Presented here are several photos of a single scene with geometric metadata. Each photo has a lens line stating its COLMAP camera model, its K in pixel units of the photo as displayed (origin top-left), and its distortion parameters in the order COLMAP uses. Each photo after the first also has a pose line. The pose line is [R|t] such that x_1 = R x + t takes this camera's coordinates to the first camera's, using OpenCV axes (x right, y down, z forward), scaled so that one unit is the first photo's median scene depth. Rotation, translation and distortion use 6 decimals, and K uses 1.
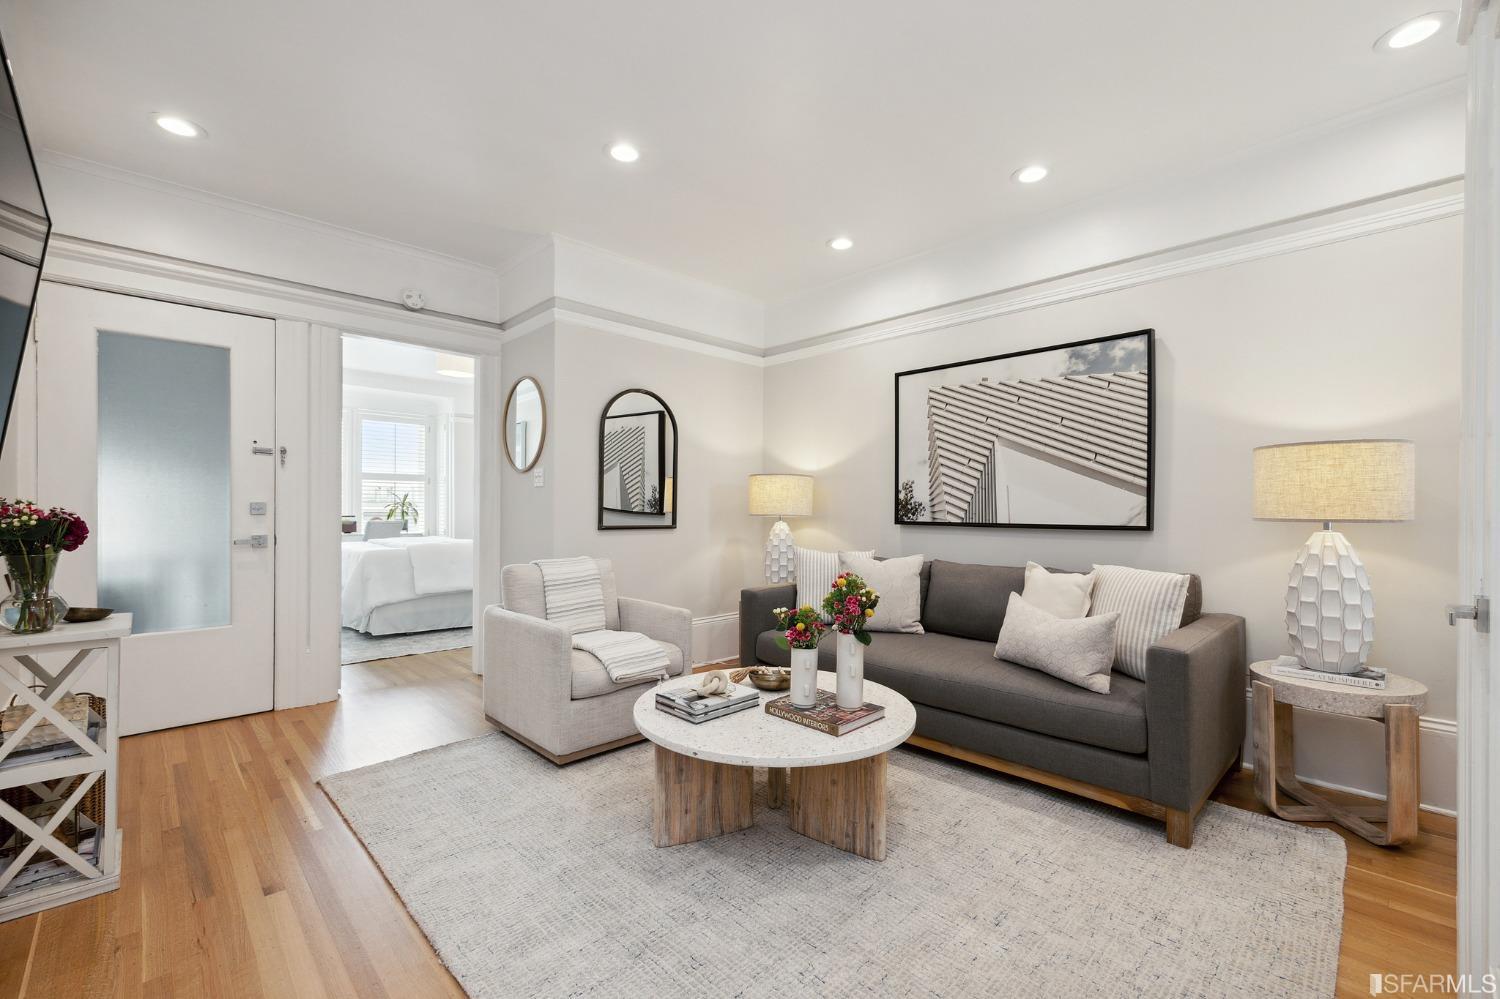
lens RADIAL K [[637.1, 0, 756.8], [0, 637.1, 501.5], [0, 0, 1]] dist [0.002752, 0.000218]
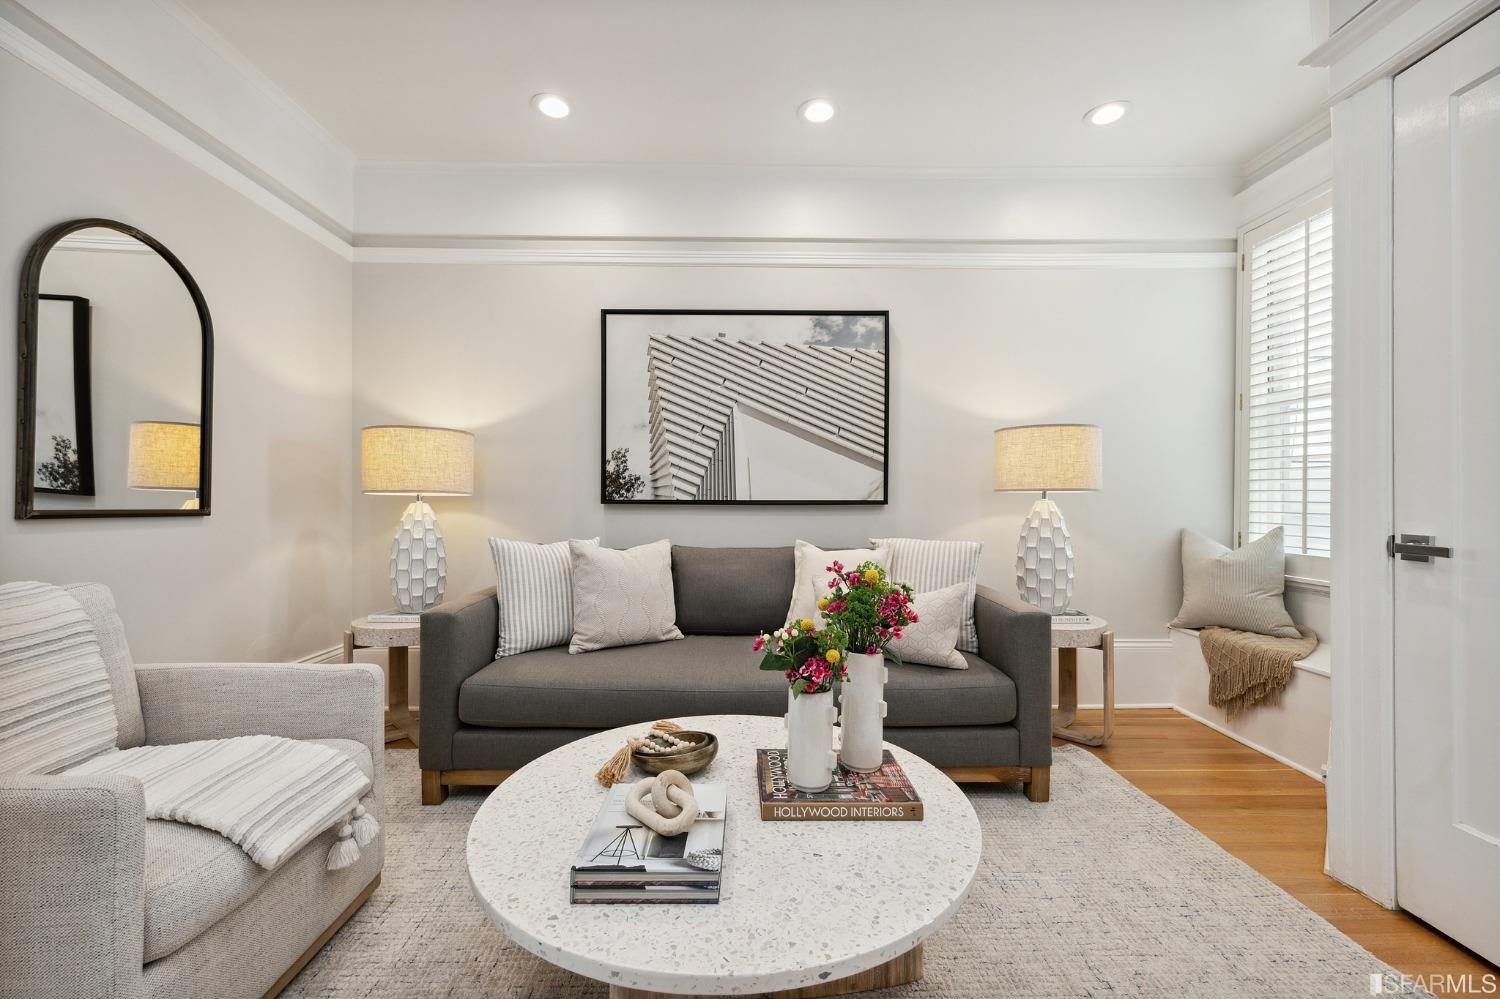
lens RADIAL K [[631.8, 0, 754.0], [0, 631.8, 496.2], [0, 0, 1]] dist [0.007012, 0.000024]
pose [[0.688518, 0.003835, 0.725209, -0.240678], [-0.005998, 0.999982, 0.000407, 0.028313], [-0.725194, -0.004630, 0.688529, 0.379467]]
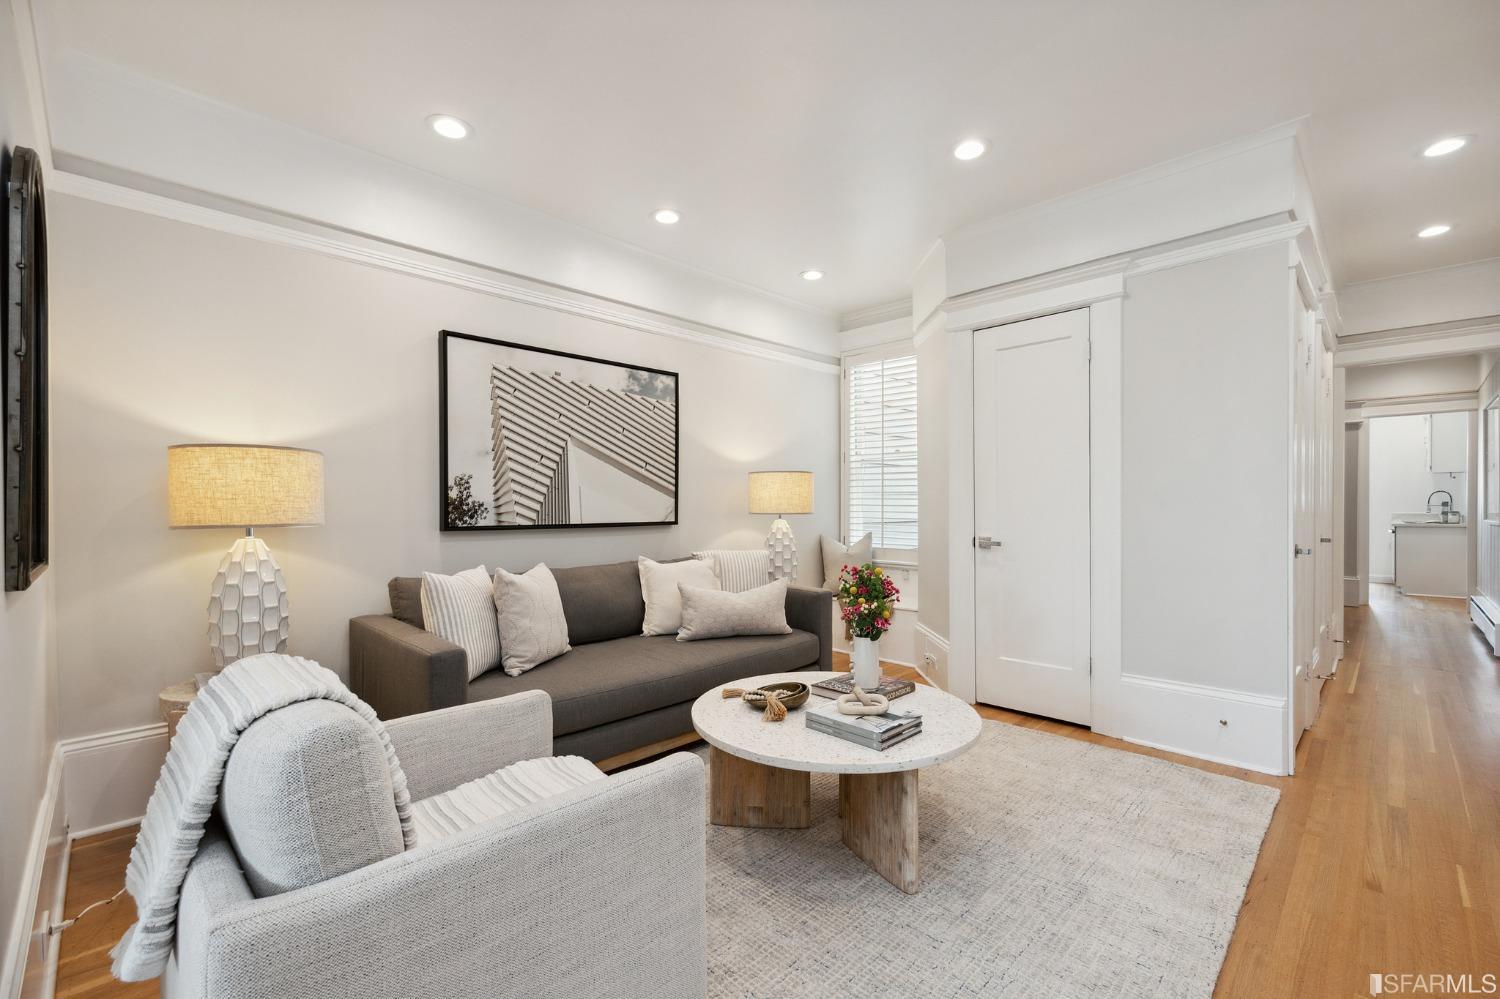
lens RADIAL K [[637.1, 0, 756.8], [0, 637.1, 501.5], [0, 0, 1]] dist [0.002752, 0.000218]
pose [[-0.017330, 0.005839, 0.999833, -0.610448], [-0.003743, 0.999976, -0.005904, 0.004132], [-0.999843, -0.003844, -0.017307, 0.729487]]
